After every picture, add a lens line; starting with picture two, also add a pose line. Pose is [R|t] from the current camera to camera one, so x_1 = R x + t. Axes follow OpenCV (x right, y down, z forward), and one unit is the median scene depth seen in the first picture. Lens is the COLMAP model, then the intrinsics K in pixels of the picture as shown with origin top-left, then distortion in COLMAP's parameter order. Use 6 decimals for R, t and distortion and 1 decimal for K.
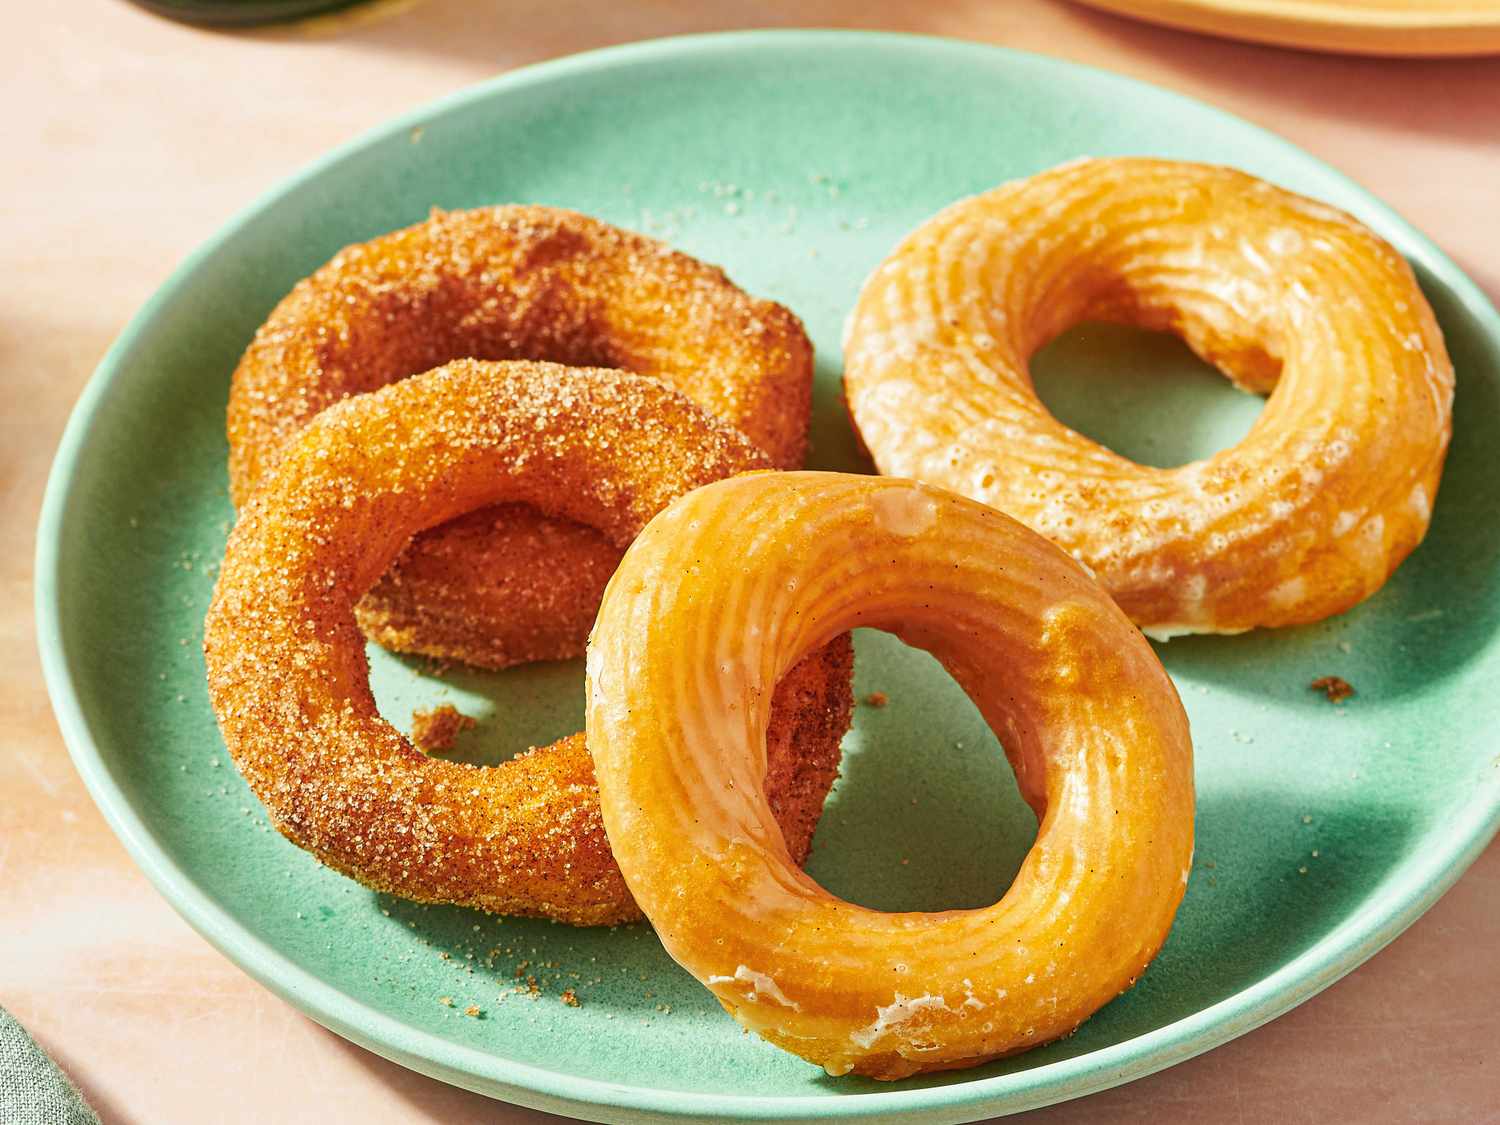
lens RADIAL K [[1115.6, 0, 750.0], [0, 1115.6, 562.5], [0, 0, 1]] dist [-0.060571, 0.003128]
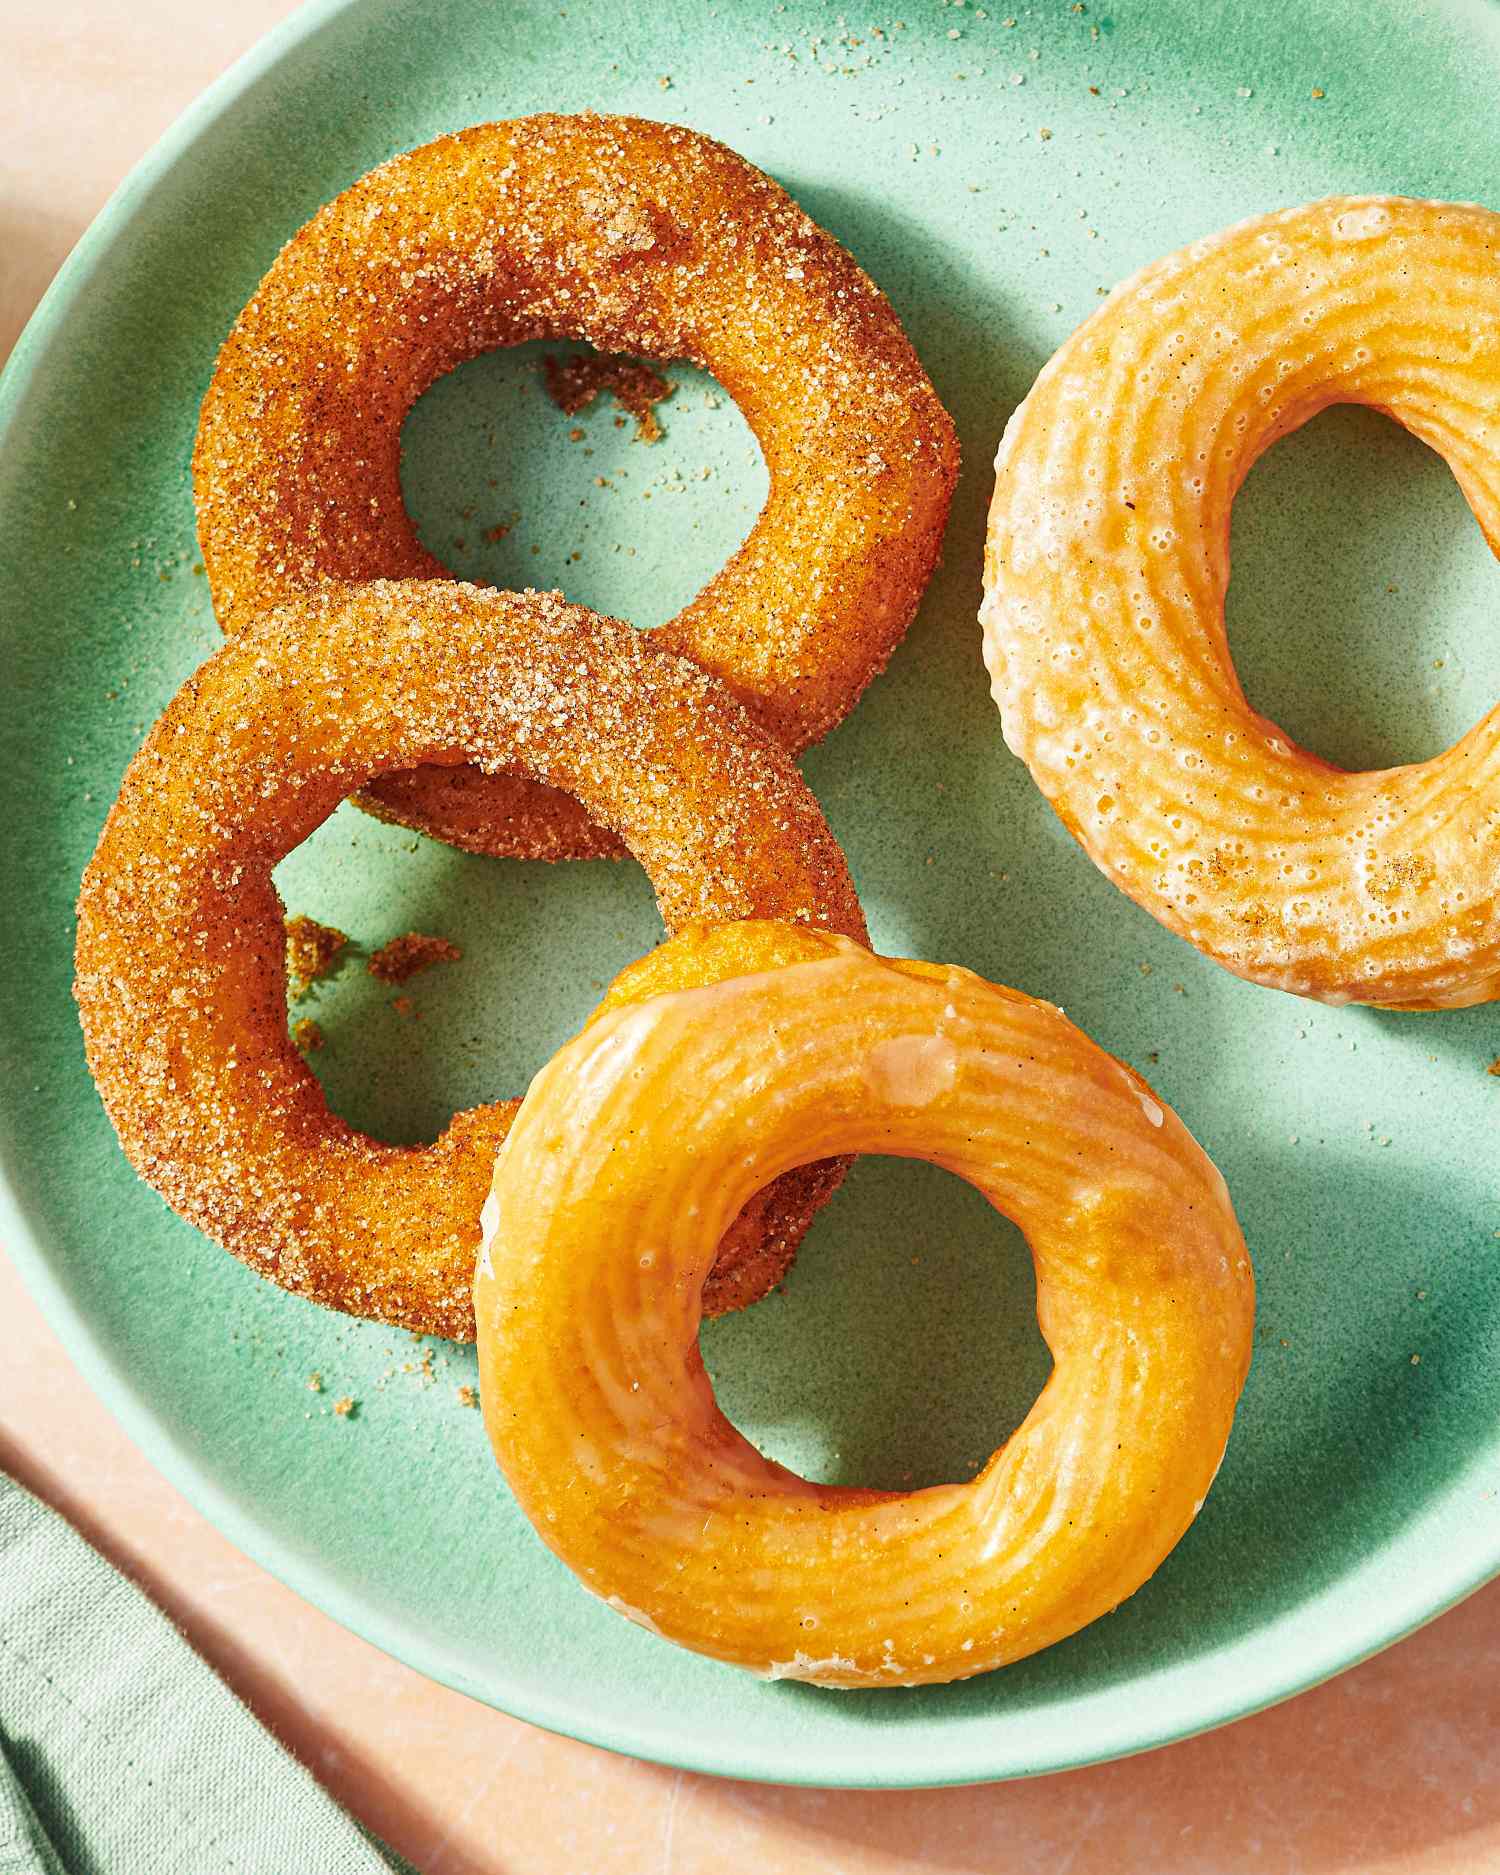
lens RADIAL K [[1405.3, 0, 763.4], [0, 1405.3, 939.5], [0, 0, 1]] dist [-0.042259, -0.003842]
pose [[0.986409, 0.163671, -0.014461, 0.017216], [-0.161256, 0.981214, 0.105904, -0.116174], [0.031523, -0.102133, 0.994271, 0.010588]]
